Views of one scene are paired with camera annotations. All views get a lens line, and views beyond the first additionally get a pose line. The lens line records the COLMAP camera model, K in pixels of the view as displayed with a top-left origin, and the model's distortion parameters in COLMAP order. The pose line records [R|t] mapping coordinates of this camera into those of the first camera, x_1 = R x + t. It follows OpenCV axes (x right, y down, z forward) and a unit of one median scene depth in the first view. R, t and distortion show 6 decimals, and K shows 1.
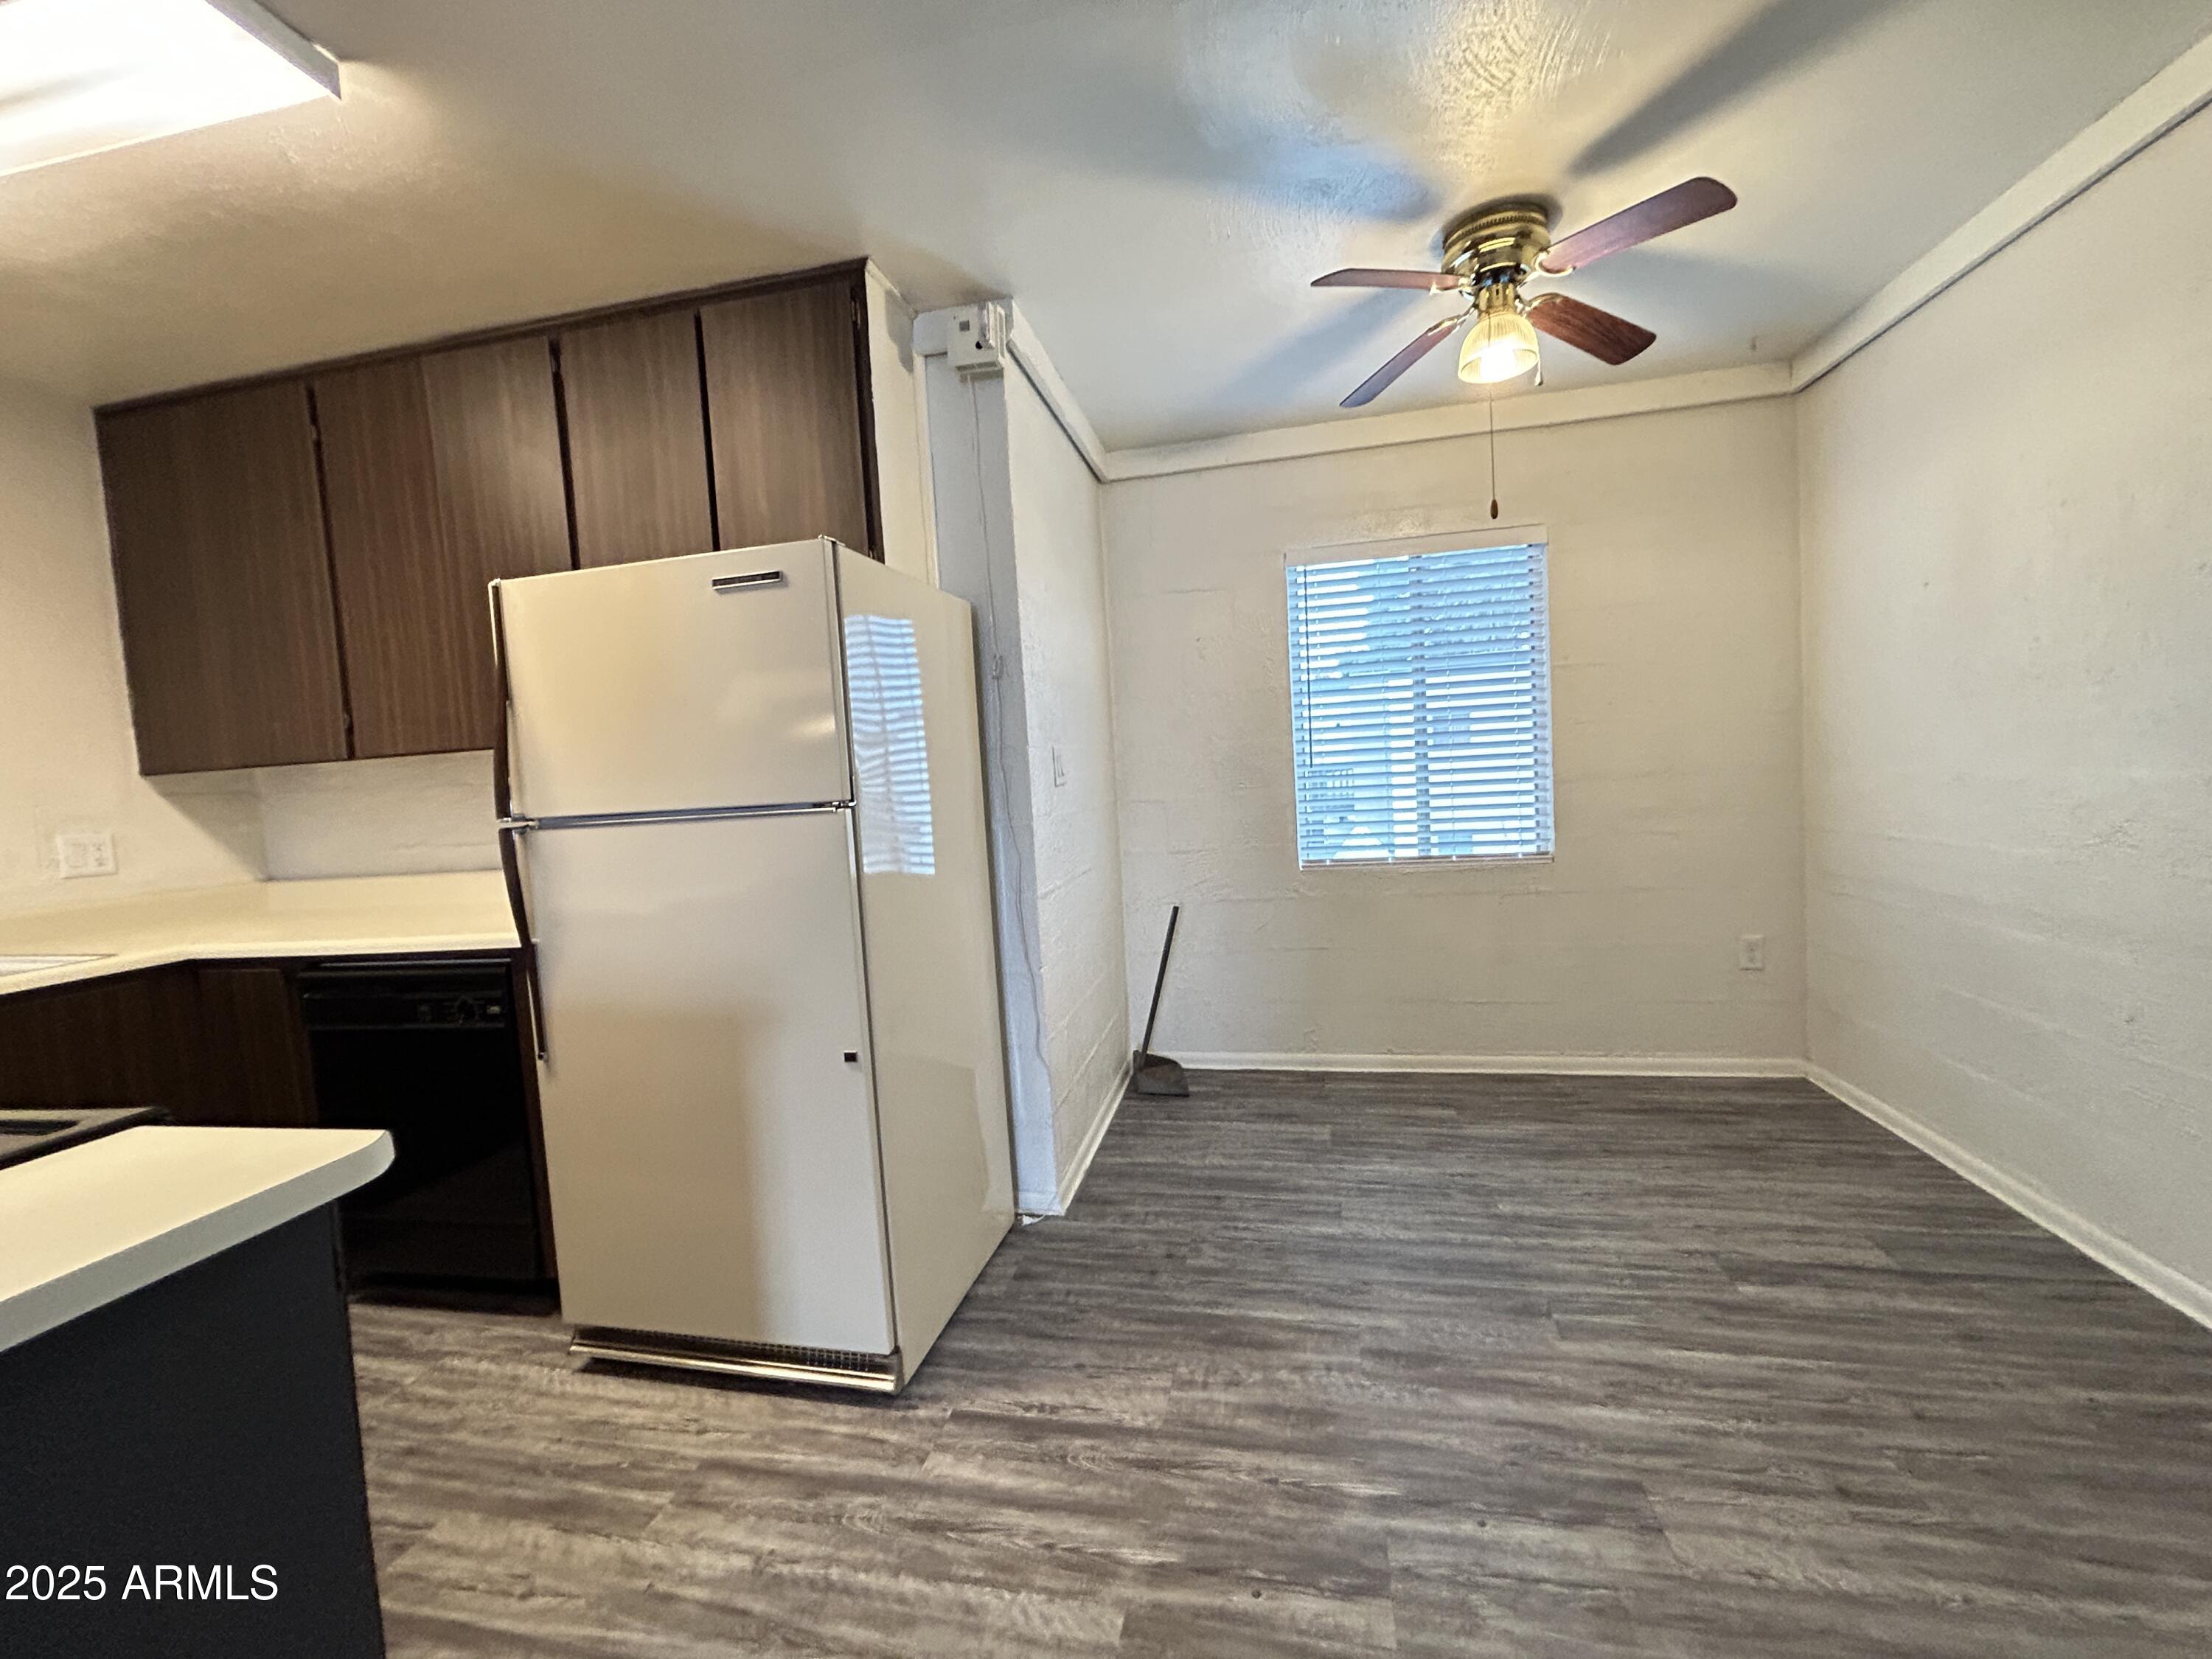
lens RADIAL K [[901.4, 0, 1101.6], [0, 901.4, 825.5], [0, 0, 1]] dist [0.000092, 0.000942]
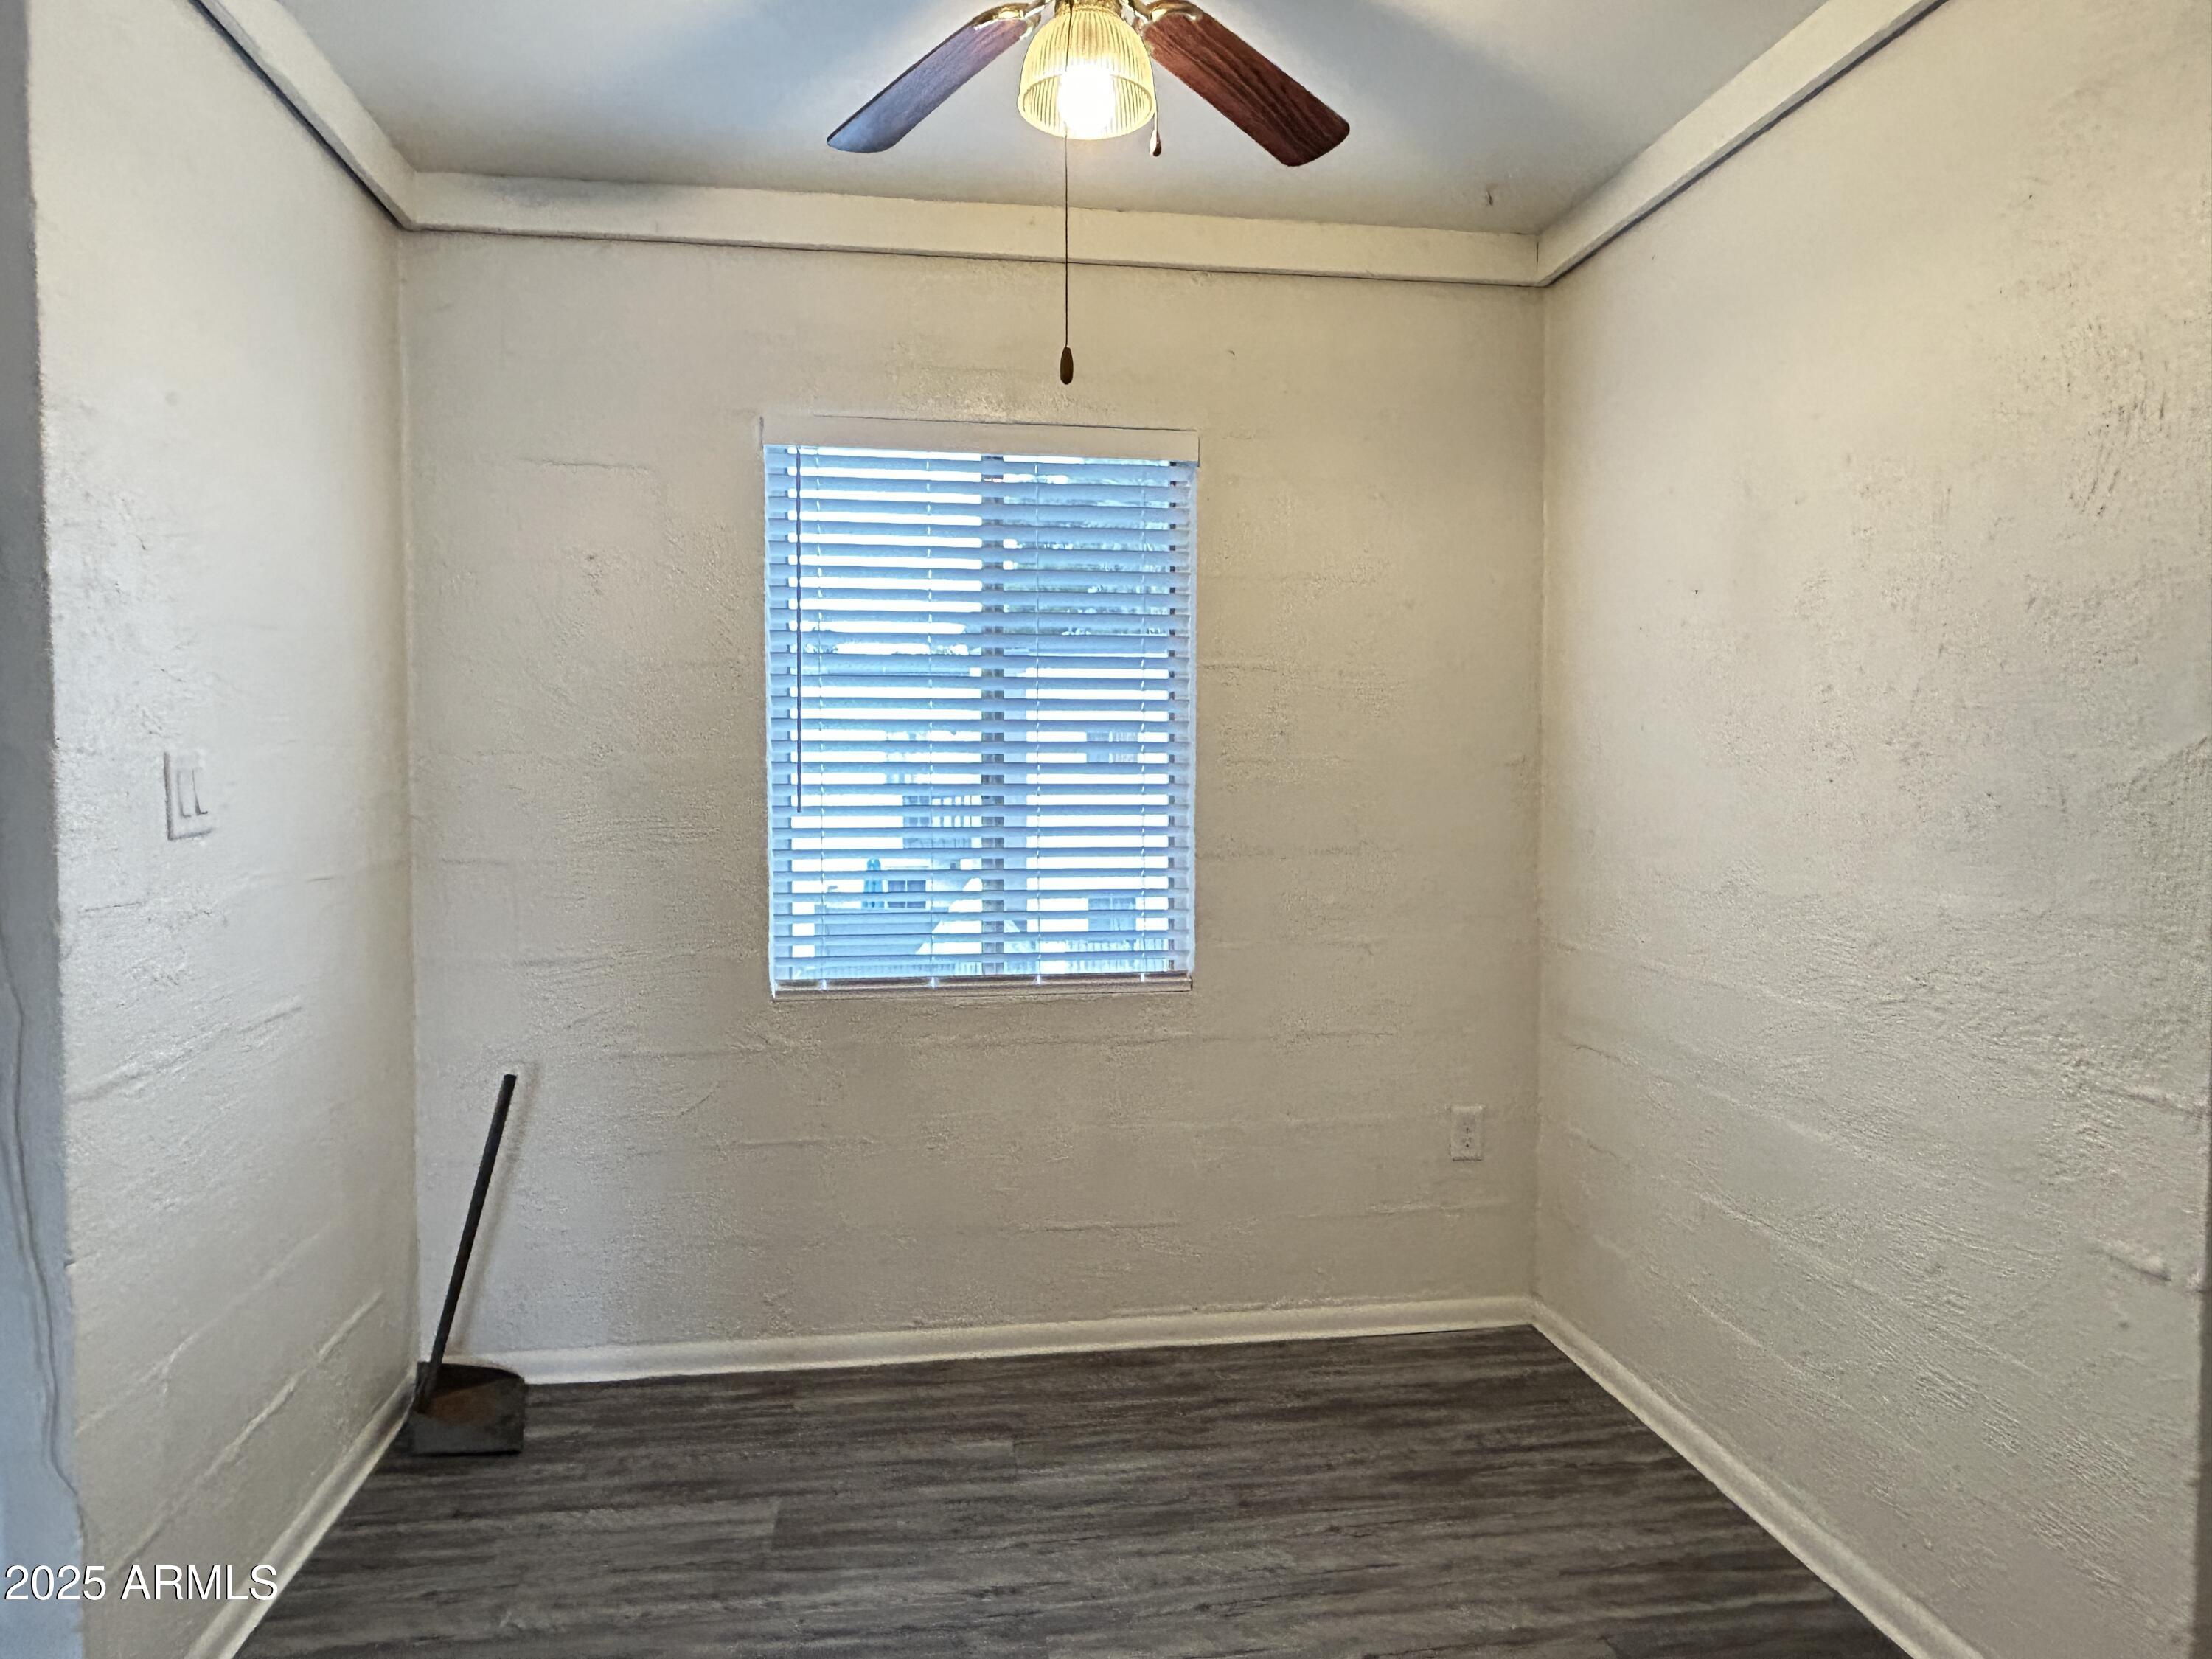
lens RADIAL K [[1402.5, 0, 1106.0], [0, 1402.5, 829.5], [0, 0, 1]] dist [0.009317, -0.018306]
pose [[0.935314, 0.042733, 0.351228, 0.146297], [-0.032502, 0.998859, -0.034978, -0.040514], [-0.352323, 0.021299, 0.935636, 0.182866]]
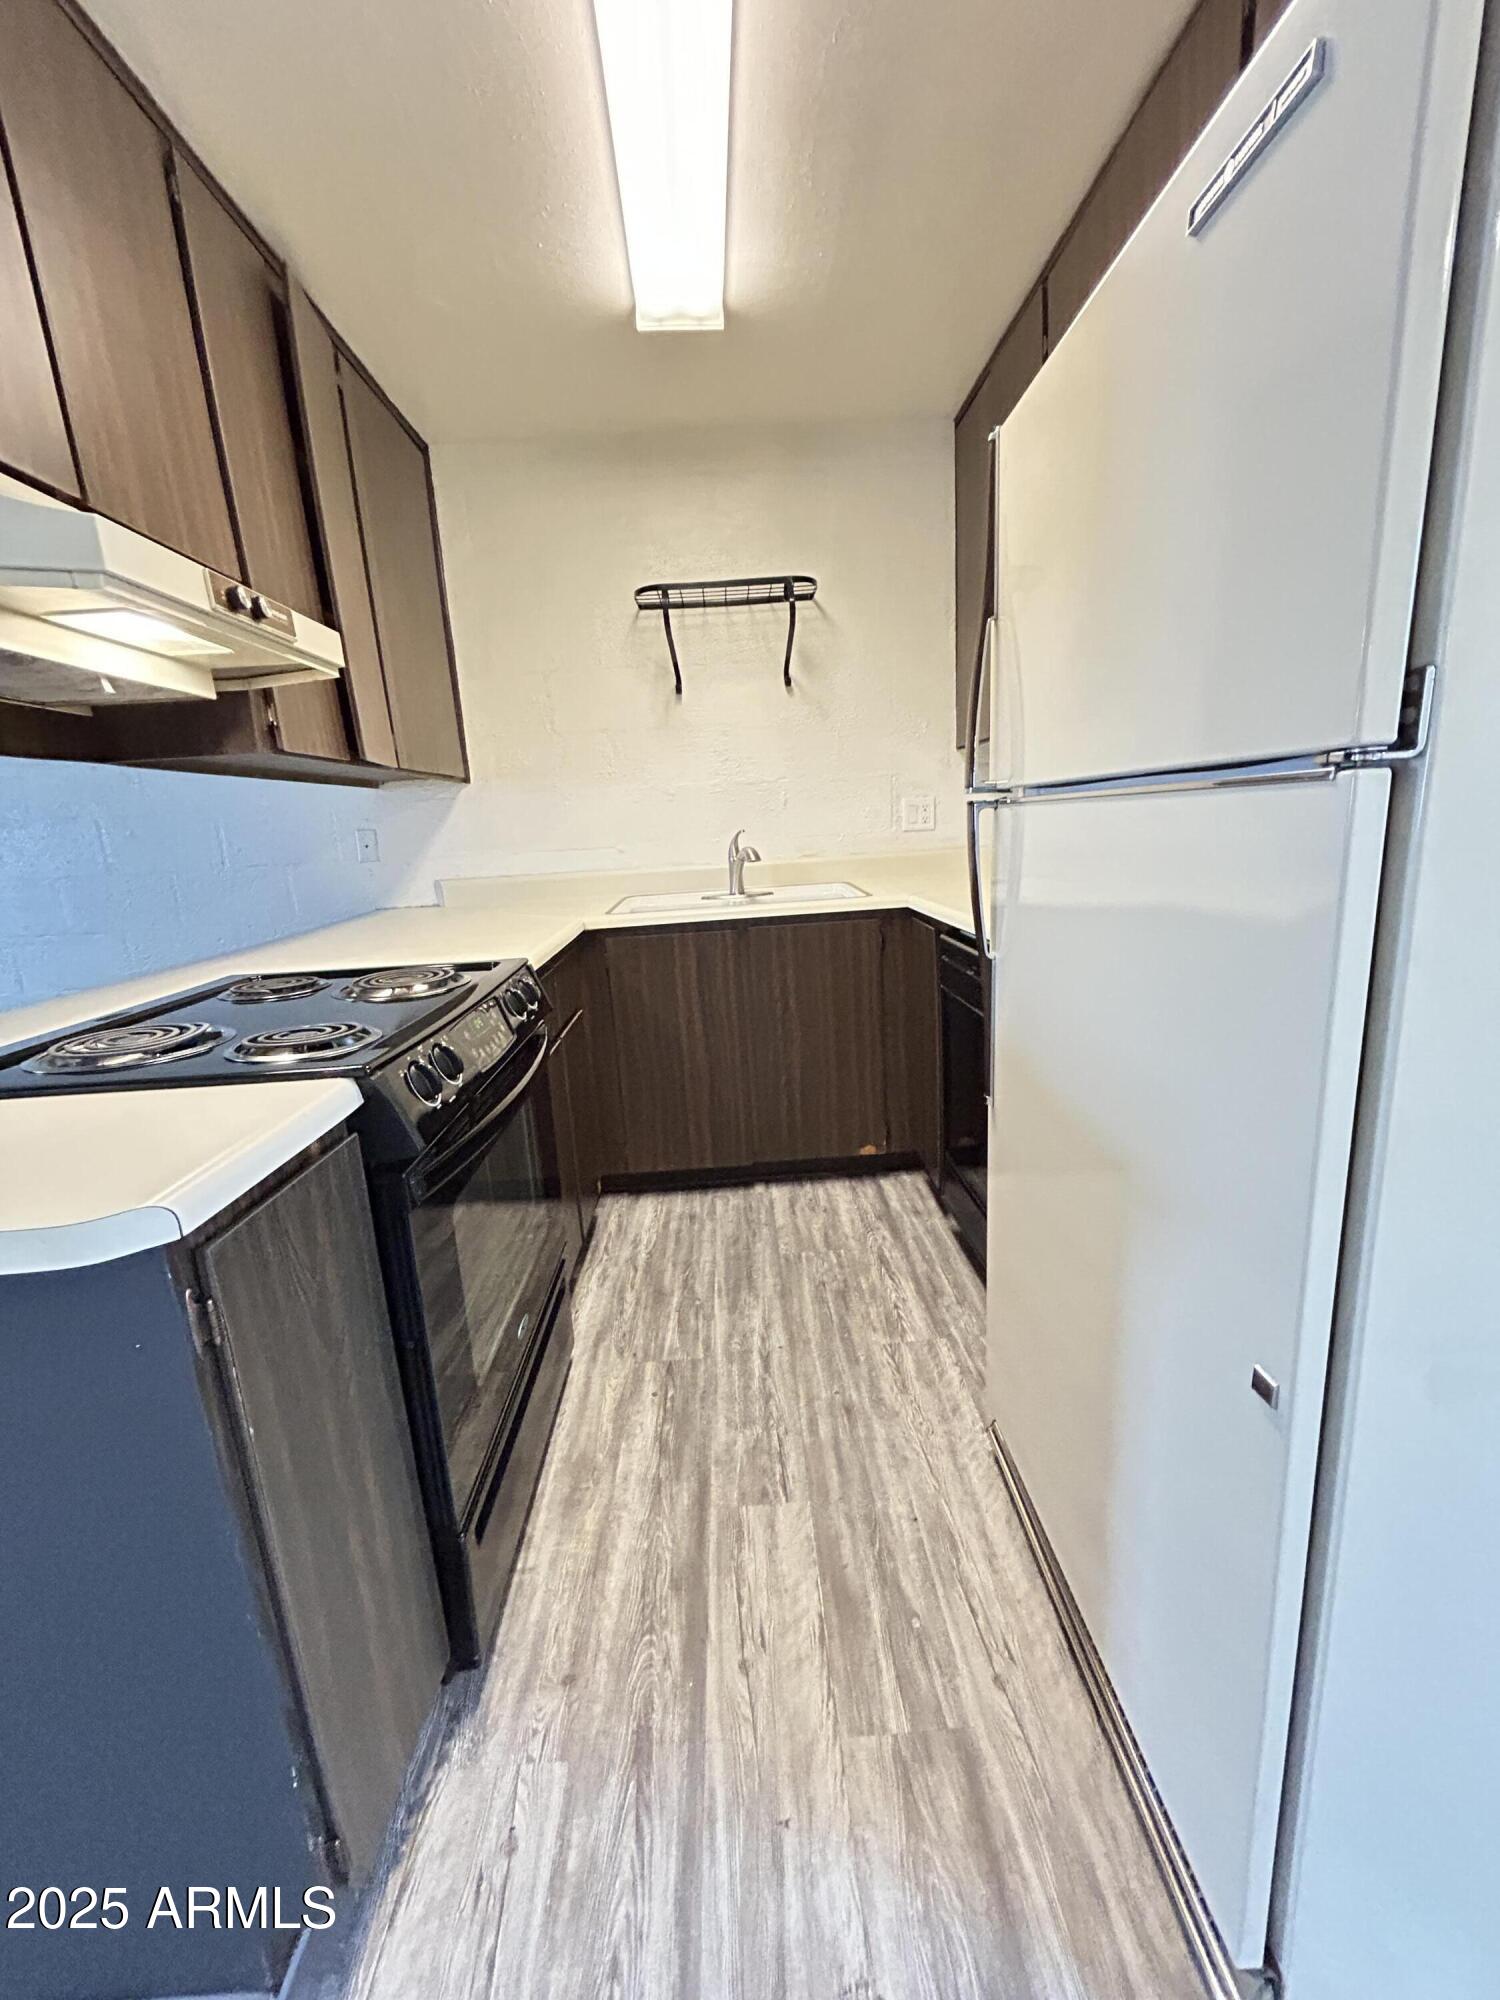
lens RADIAL K [[815.0, 0, 758.2], [0, 815.0, 997.0], [0, 0, 1]] dist [0.000092, 0.000942]
pose [[0.260571, 0.249730, -0.932597, -0.019452], [-0.019711, 0.967142, 0.253473, -0.006128], [0.965253, -0.047666, 0.256931, 0.459454]]
